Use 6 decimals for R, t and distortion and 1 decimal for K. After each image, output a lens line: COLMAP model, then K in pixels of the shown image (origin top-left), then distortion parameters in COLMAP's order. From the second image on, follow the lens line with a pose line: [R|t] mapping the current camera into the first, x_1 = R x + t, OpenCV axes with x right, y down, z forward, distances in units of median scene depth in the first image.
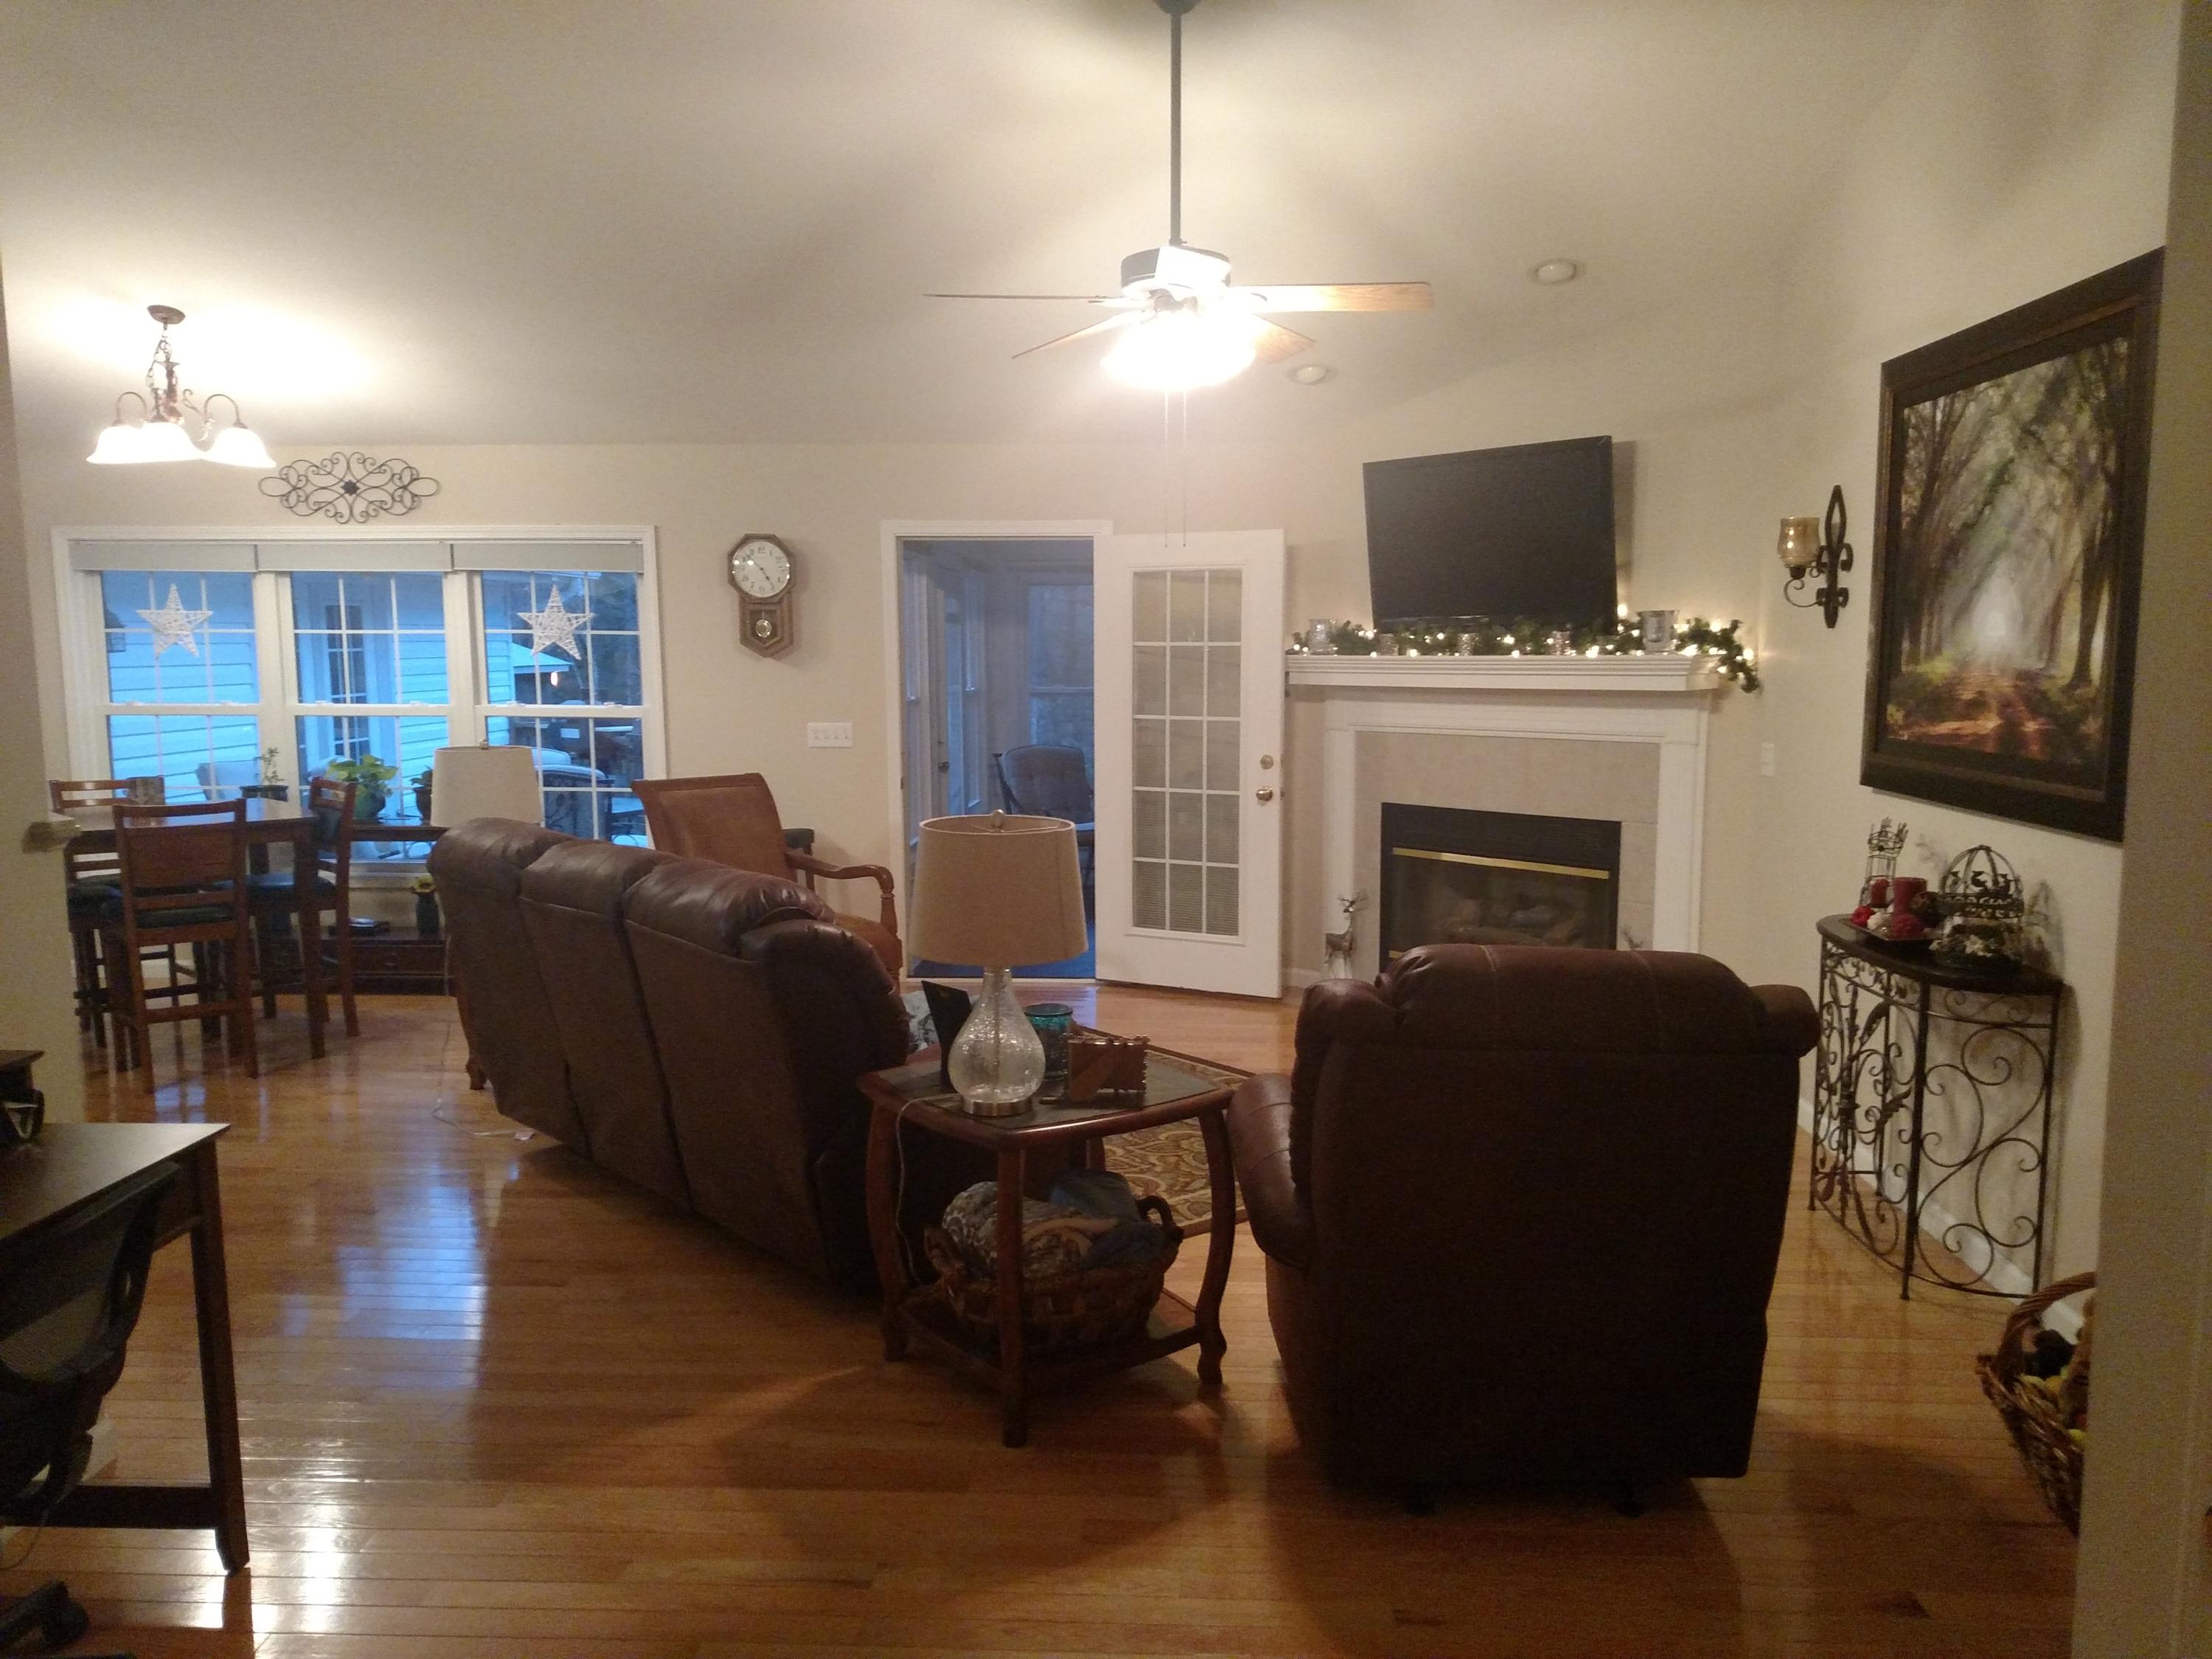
lens RADIAL K [[1733.6, 0, 1101.8], [0, 1733.6, 861.2], [0, 0, 1]] dist [0.304343, -0.568933]
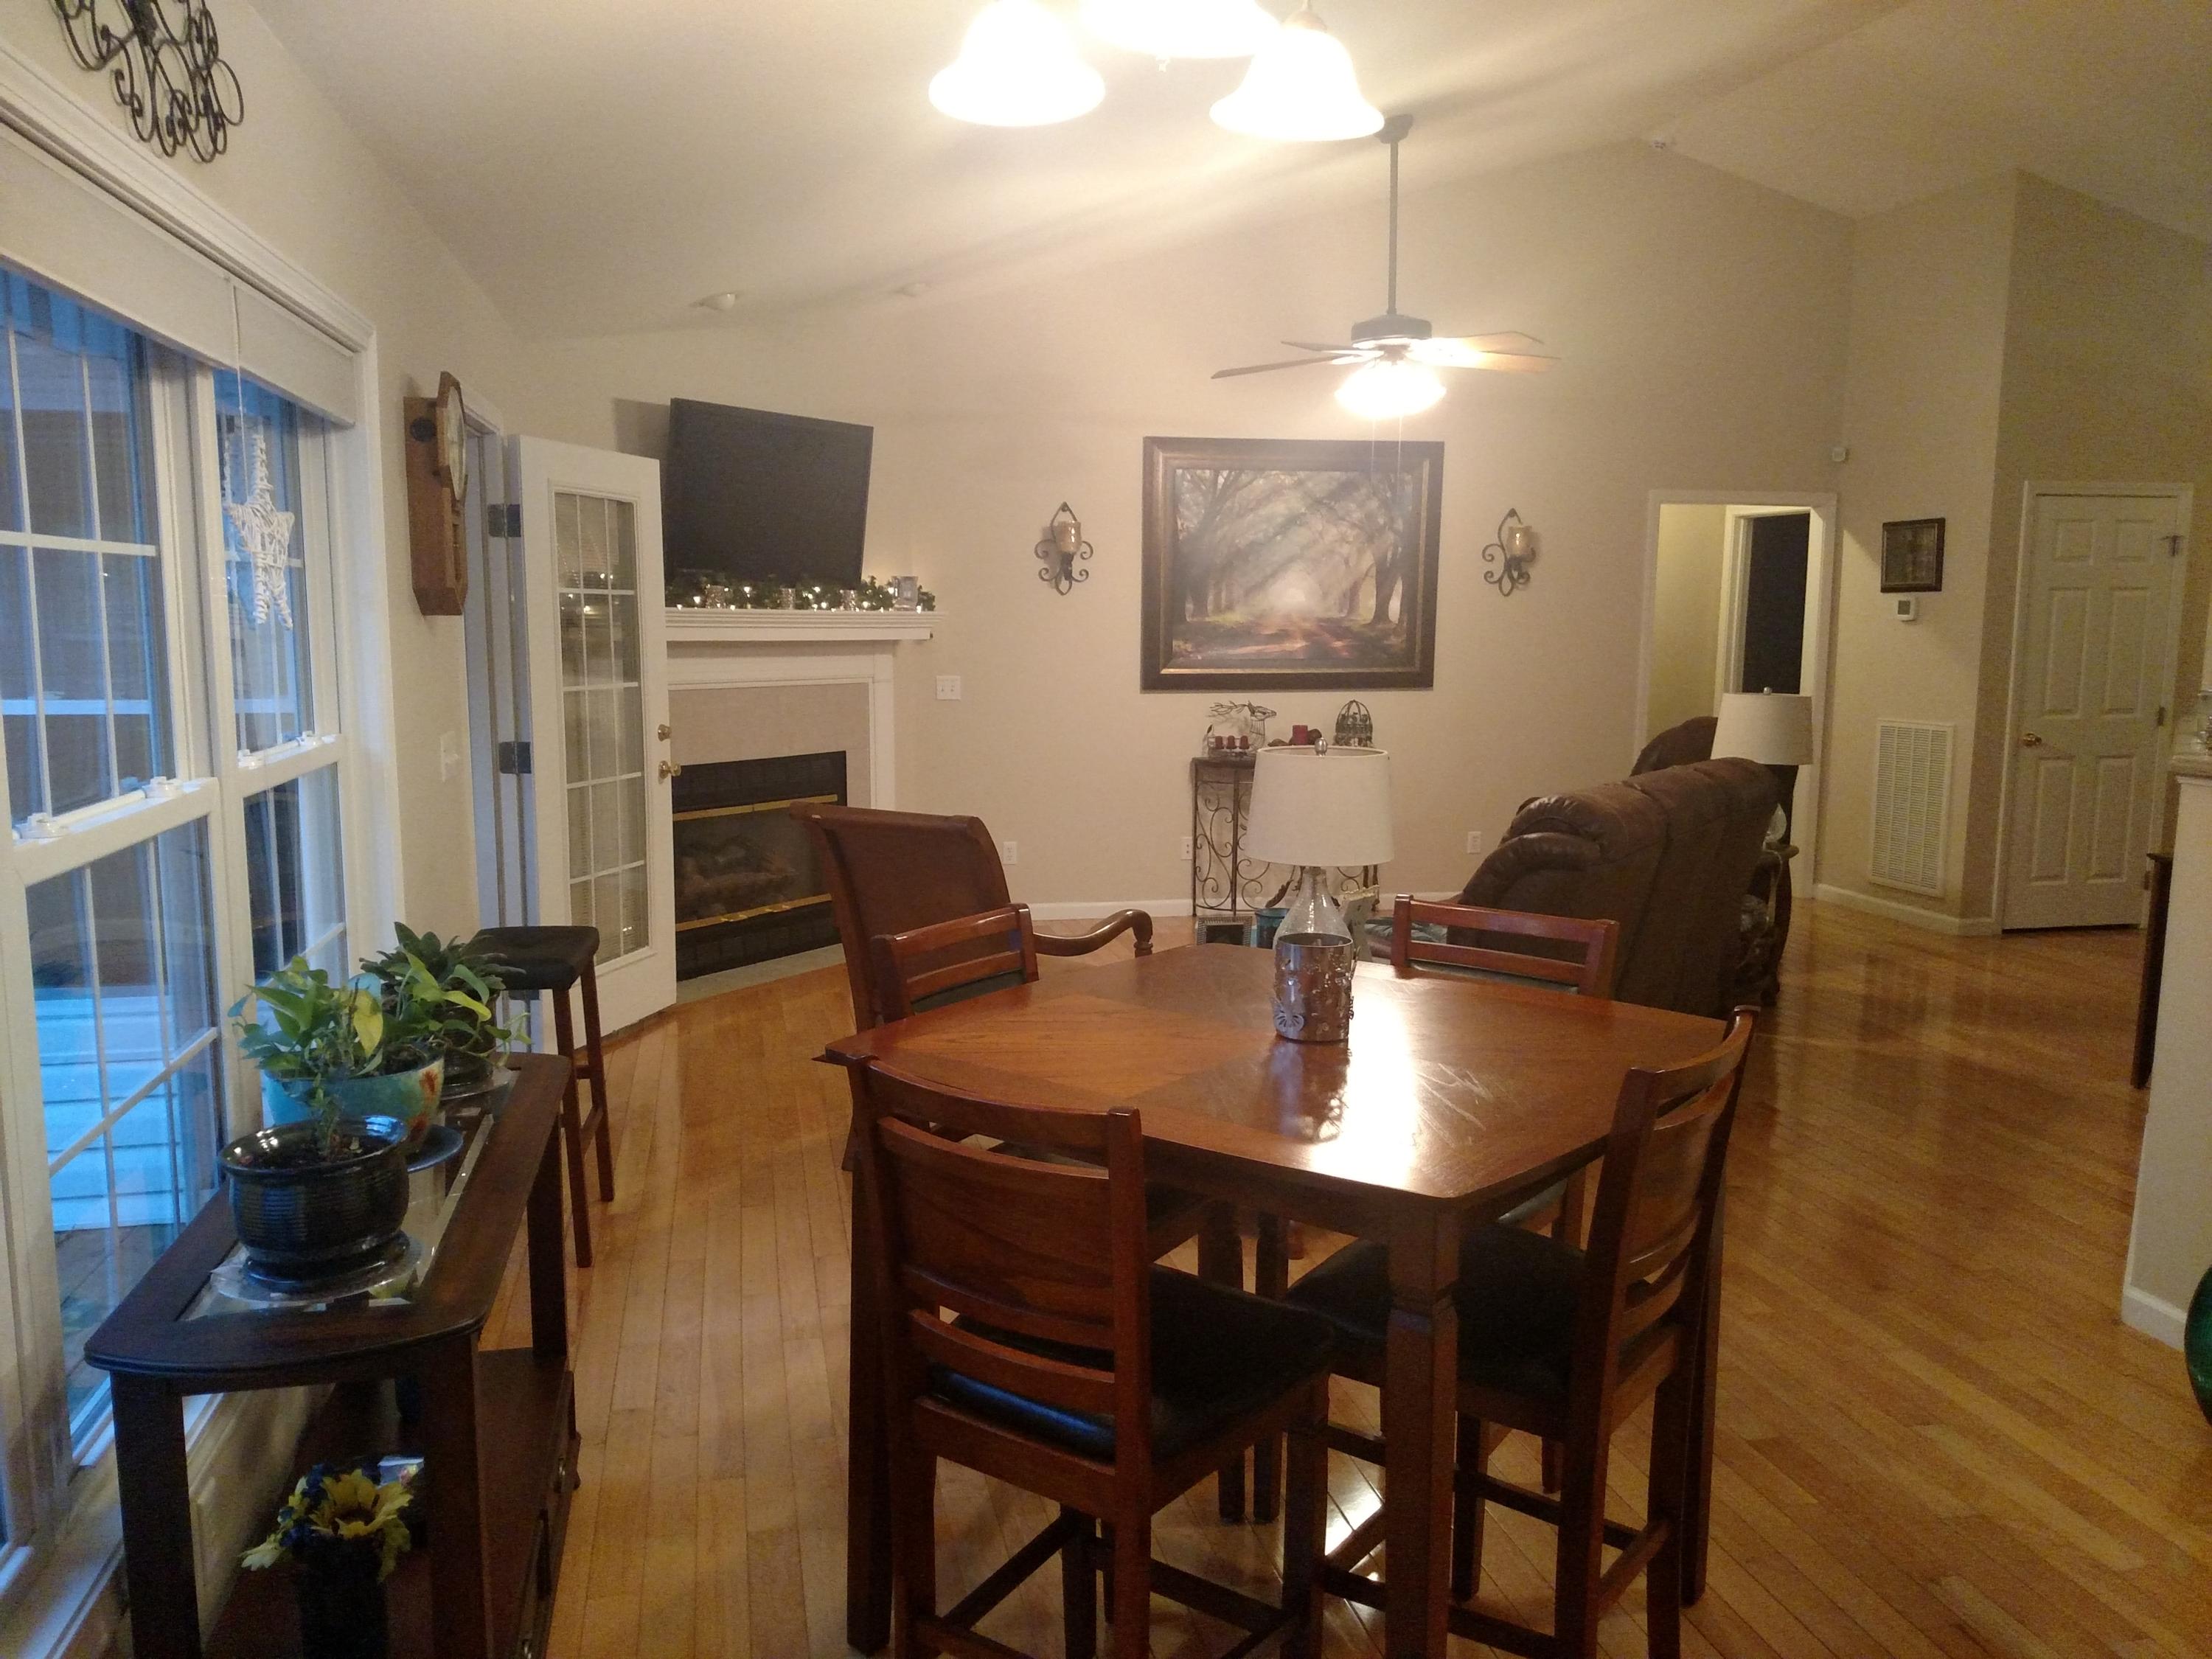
lens RADIAL K [[1710.6, 0, 1103.5], [0, 1710.6, 856.2], [0, 0, 1]] dist [0.236296, -0.546915]
pose [[-0.273480, -0.136796, 0.952100, -0.785793], [0.114749, 0.978127, 0.173496, -0.121168], [-0.955009, 0.156701, -0.251801, 1.025003]]
